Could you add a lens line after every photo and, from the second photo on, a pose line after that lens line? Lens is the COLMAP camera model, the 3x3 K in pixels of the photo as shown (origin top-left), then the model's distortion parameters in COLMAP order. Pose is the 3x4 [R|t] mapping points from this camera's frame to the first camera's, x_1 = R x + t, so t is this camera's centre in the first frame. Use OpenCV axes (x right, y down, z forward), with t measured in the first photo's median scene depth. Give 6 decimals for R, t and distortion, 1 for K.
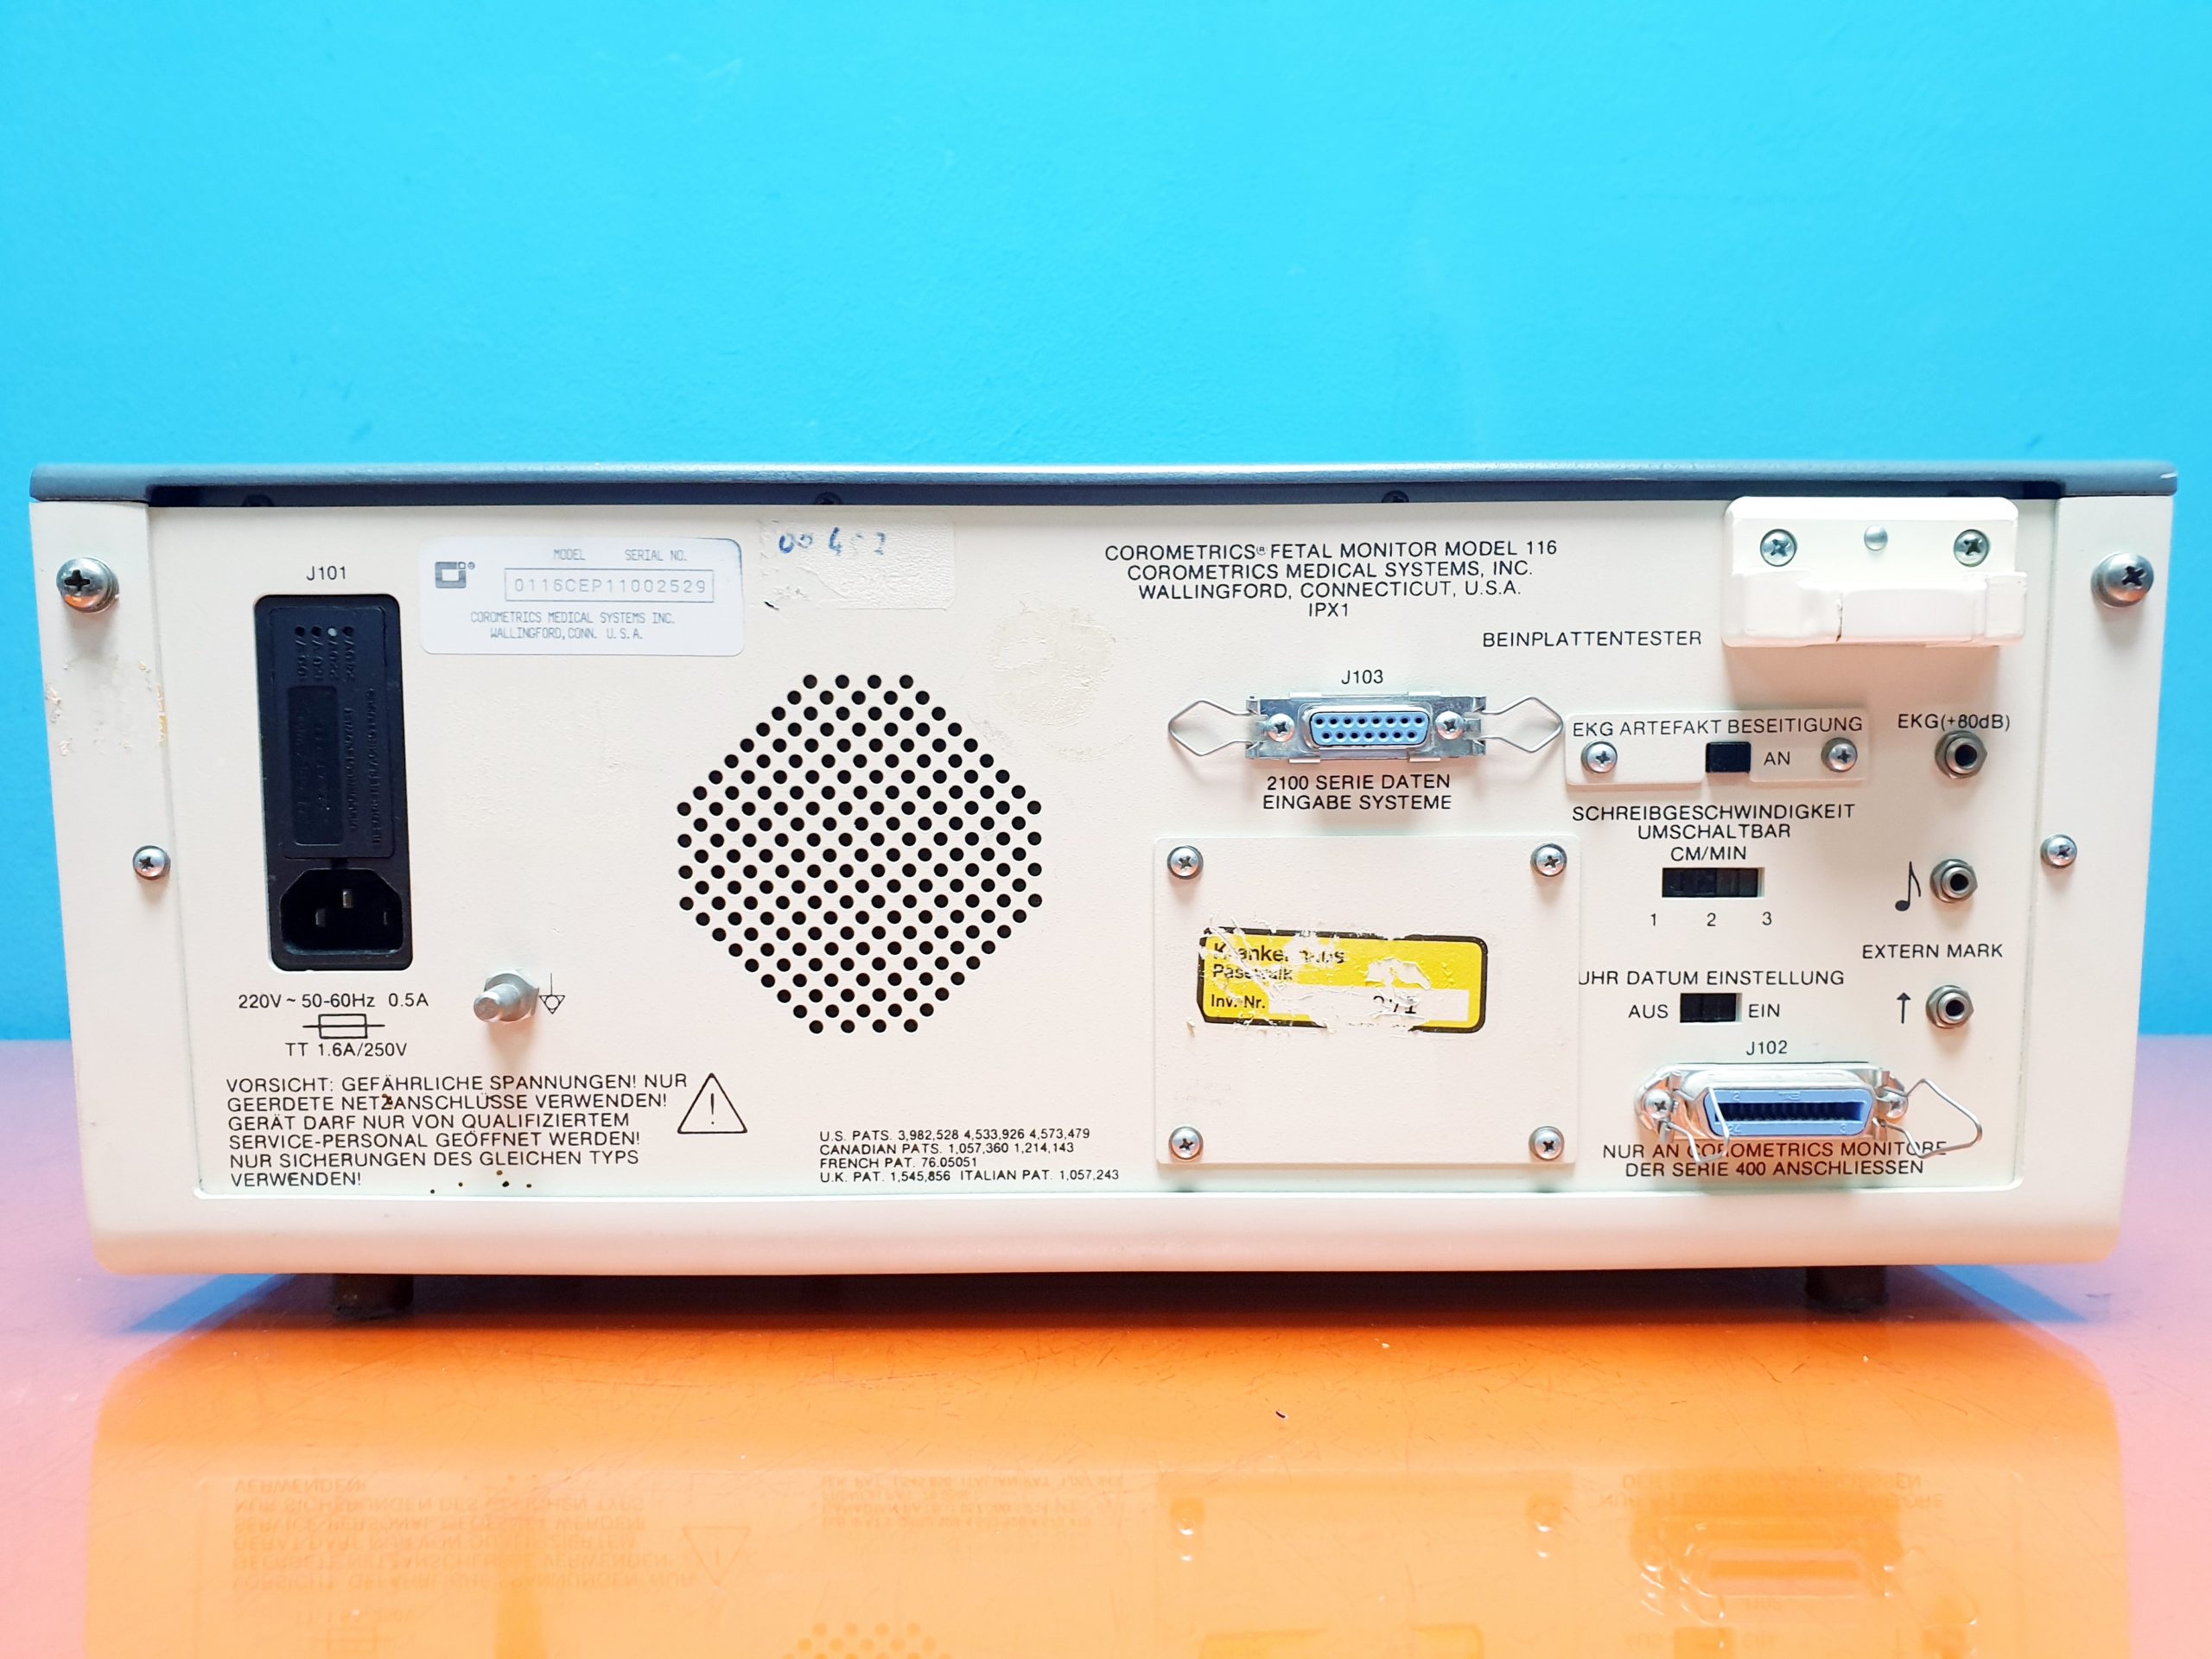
lens RADIAL K [[1708.5, 0, 1106.6], [0, 1708.5, 812.7], [0, 0, 1]] dist [0.010506, -0.011028]
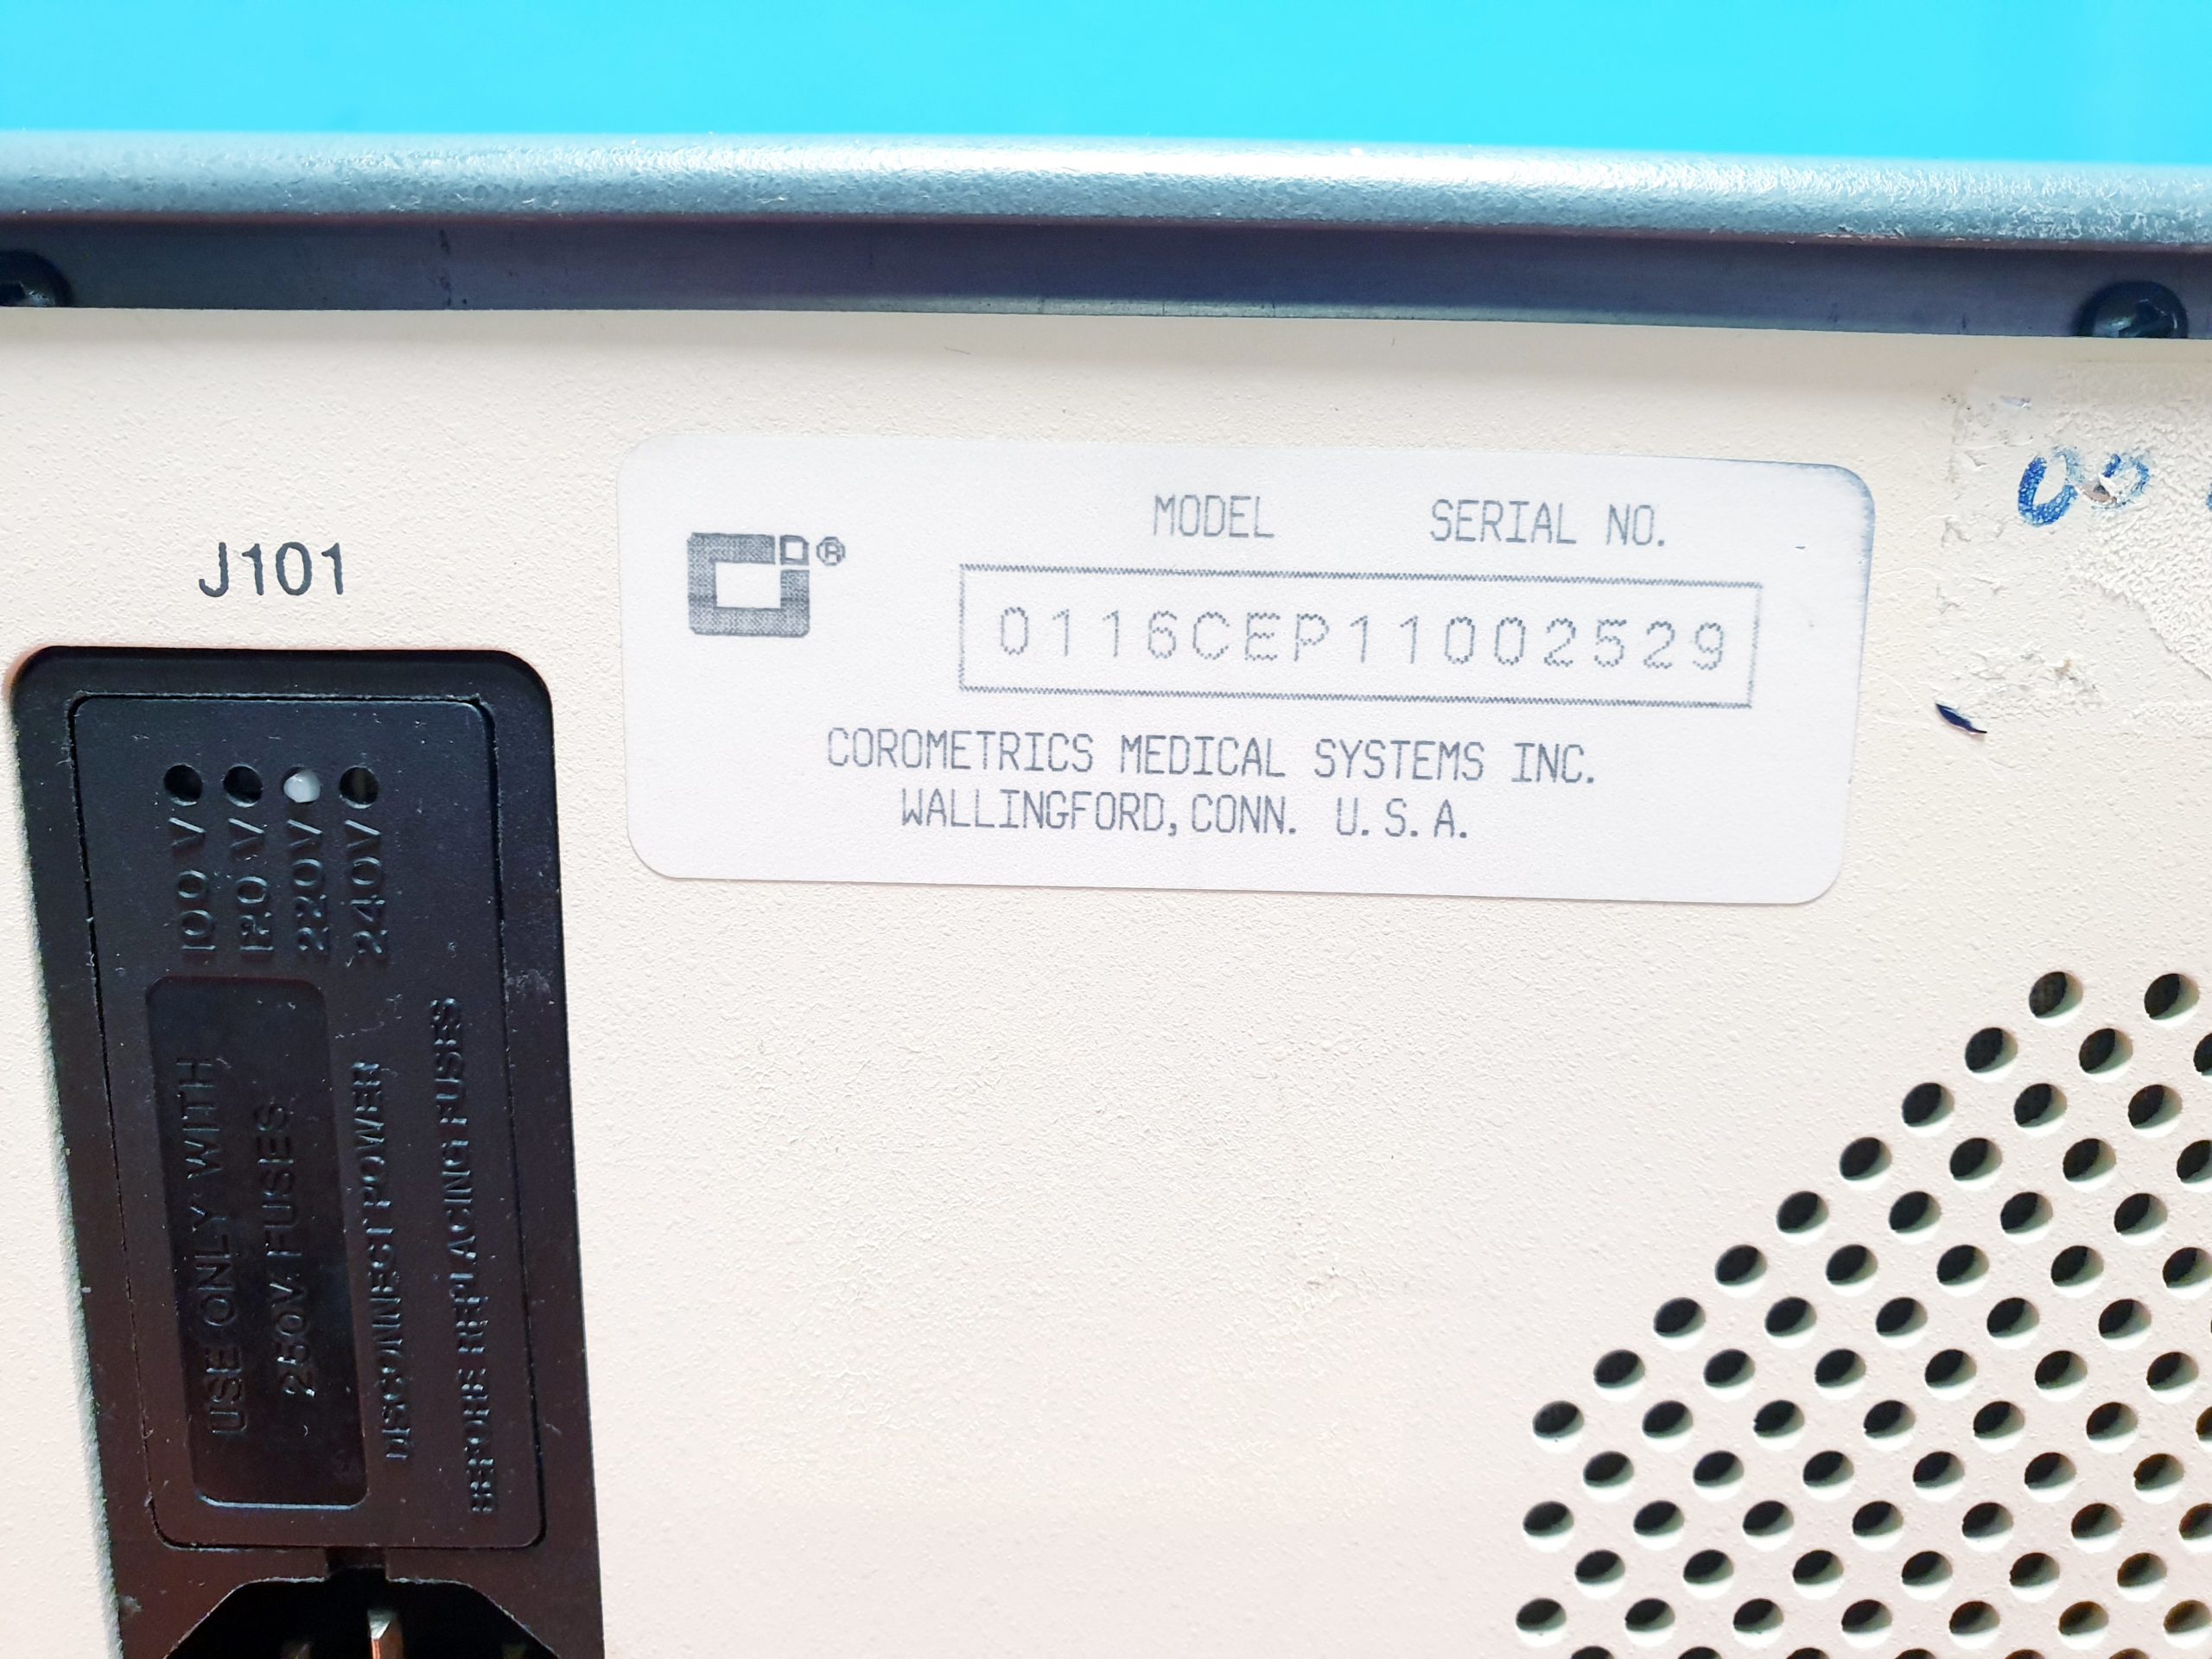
lens RADIAL K [[1708.5, 0, 1102.2], [0, 1708.5, 842.8], [0, 0, 1]] dist [0.010506, -0.011028]
pose [[0.999846, 0.016915, 0.004625, -0.329964], [-0.017333, 0.993299, 0.114265, -0.130597], [-0.002661, -0.114328, 0.993440, 0.736174]]
